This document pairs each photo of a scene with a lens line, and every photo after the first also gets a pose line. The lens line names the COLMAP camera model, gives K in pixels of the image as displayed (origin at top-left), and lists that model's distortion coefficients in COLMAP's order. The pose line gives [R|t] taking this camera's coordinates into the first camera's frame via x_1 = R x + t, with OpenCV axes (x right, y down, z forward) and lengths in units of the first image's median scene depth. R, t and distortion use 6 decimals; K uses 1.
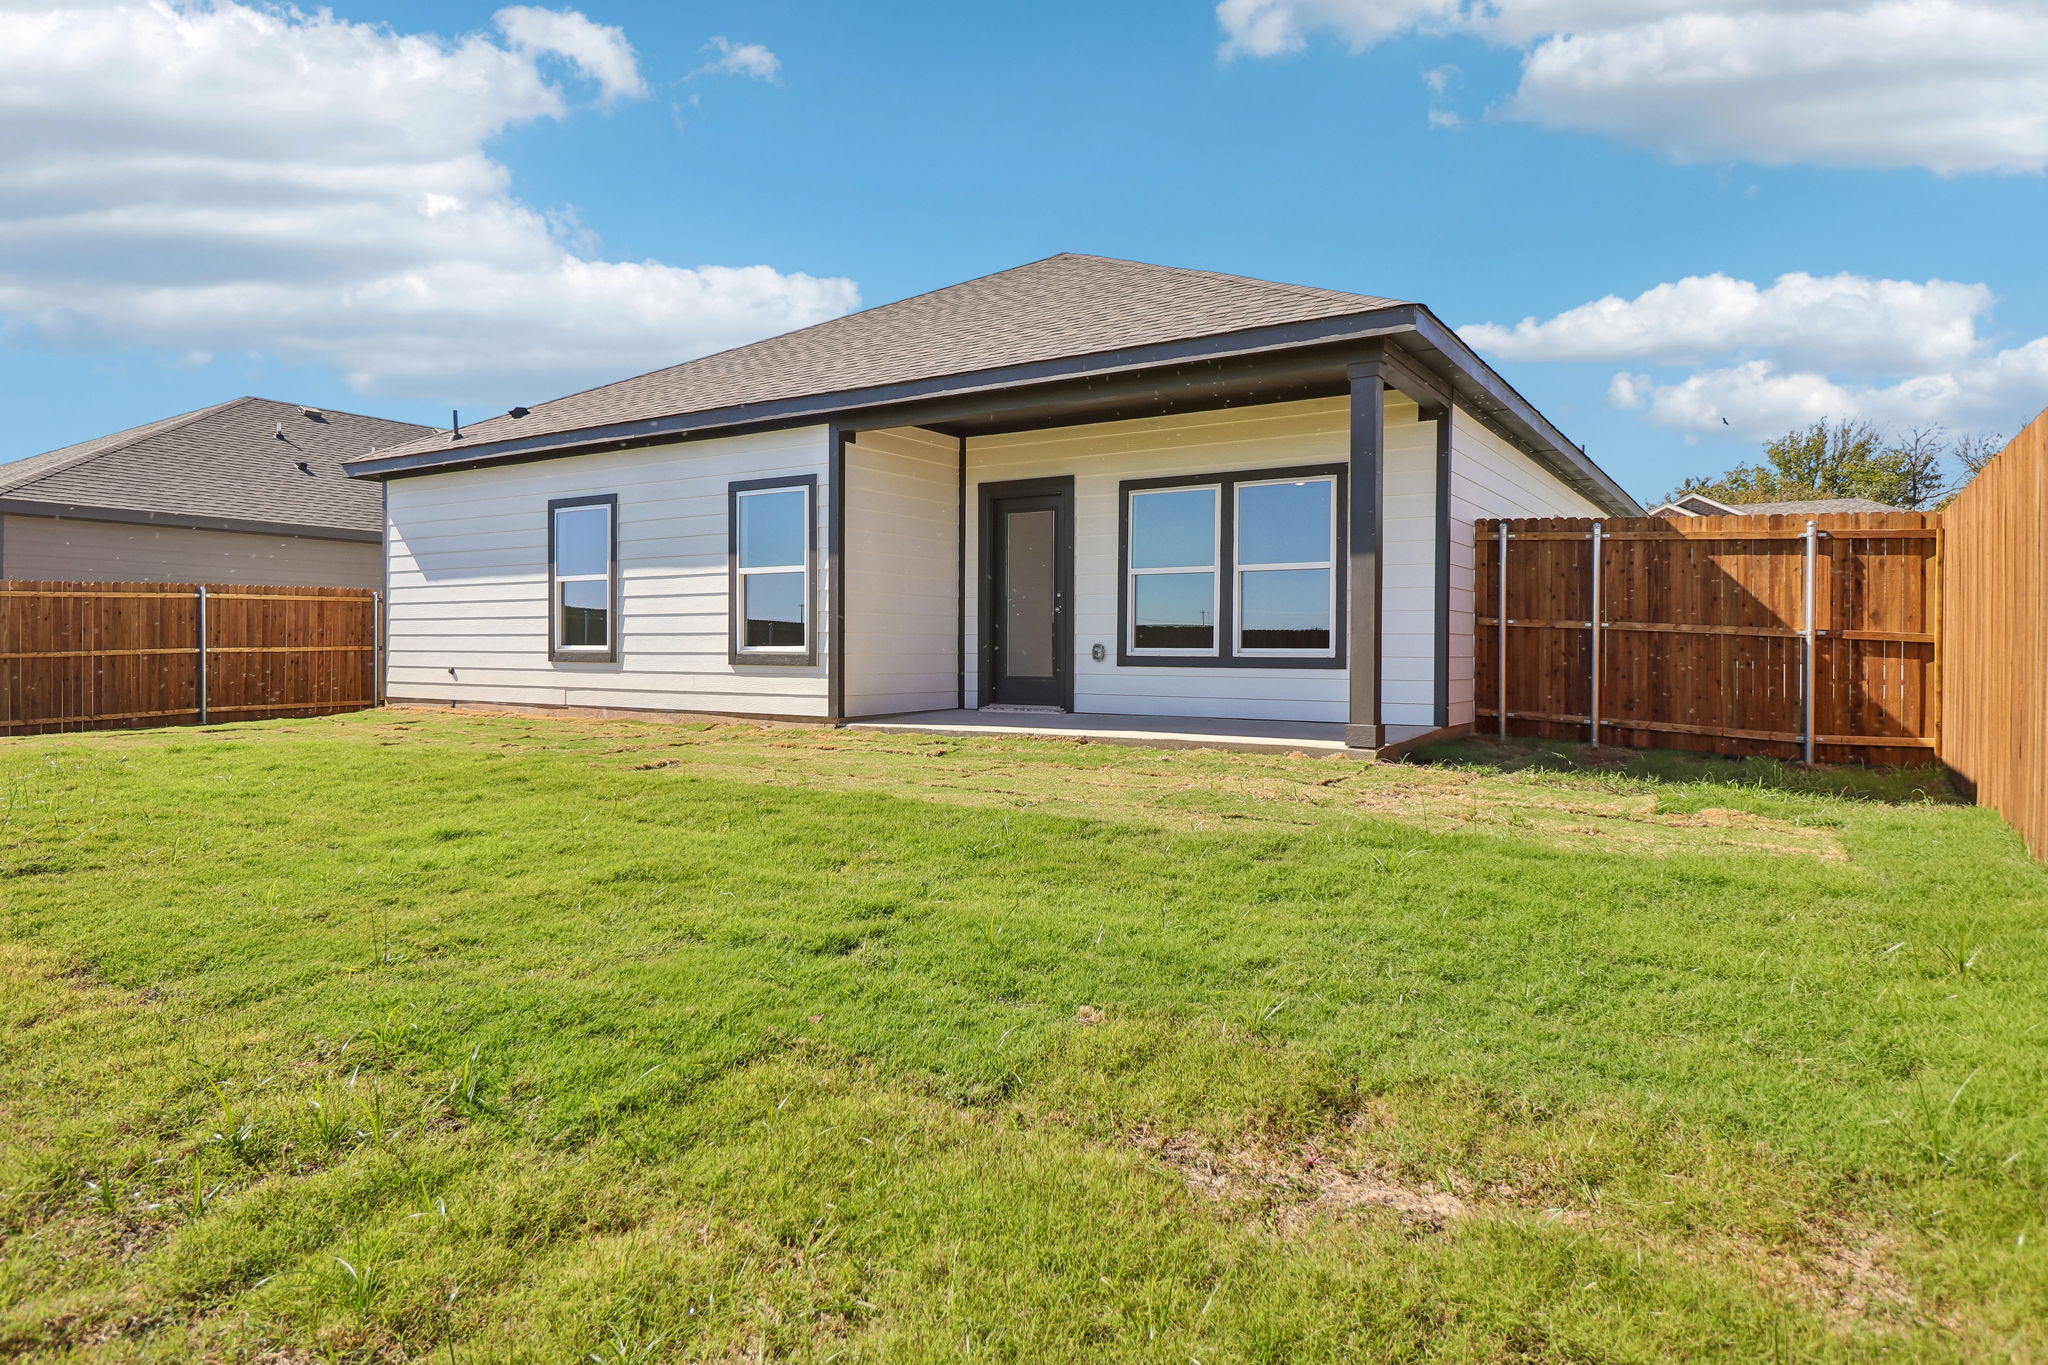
lens RADIAL K [[1142.4, 0, 1158.5], [0, 1142.4, 663.1], [0, 0, 1]] dist [-0.000671, 0.000043]
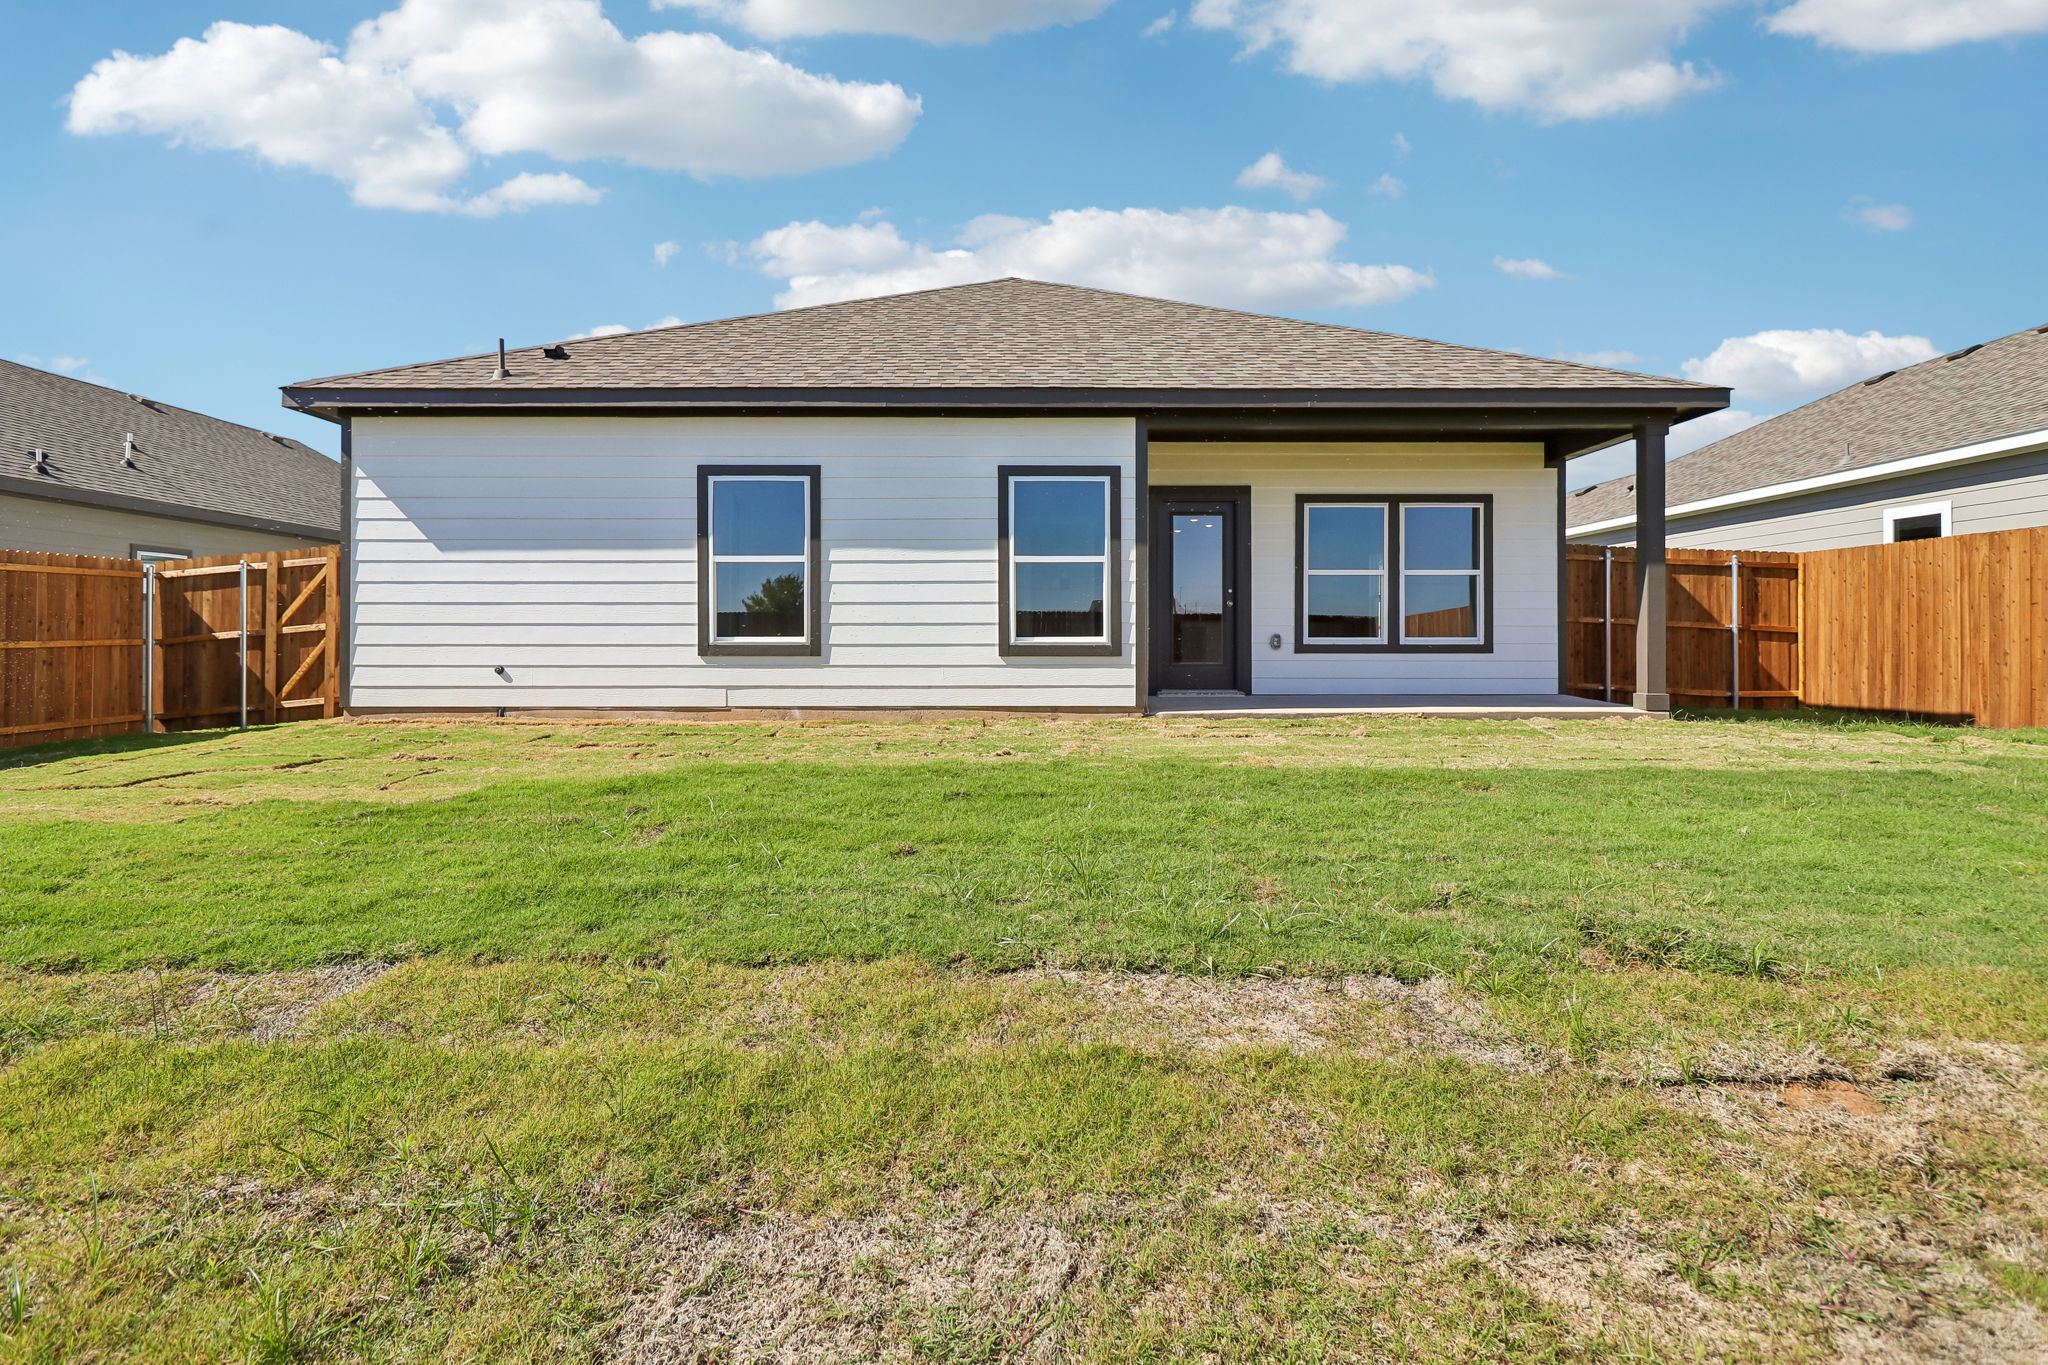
lens RADIAL K [[950.2, 0, 1012.1], [0, 950.2, 639.2], [0, 0, 1]] dist [0.001355, -0.012784]
pose [[0.863562, -0.003617, 0.504229, -0.772000], [0.010703, 0.999880, -0.011159, -0.003898], [-0.504129, 0.015033, 0.863498, 0.311817]]
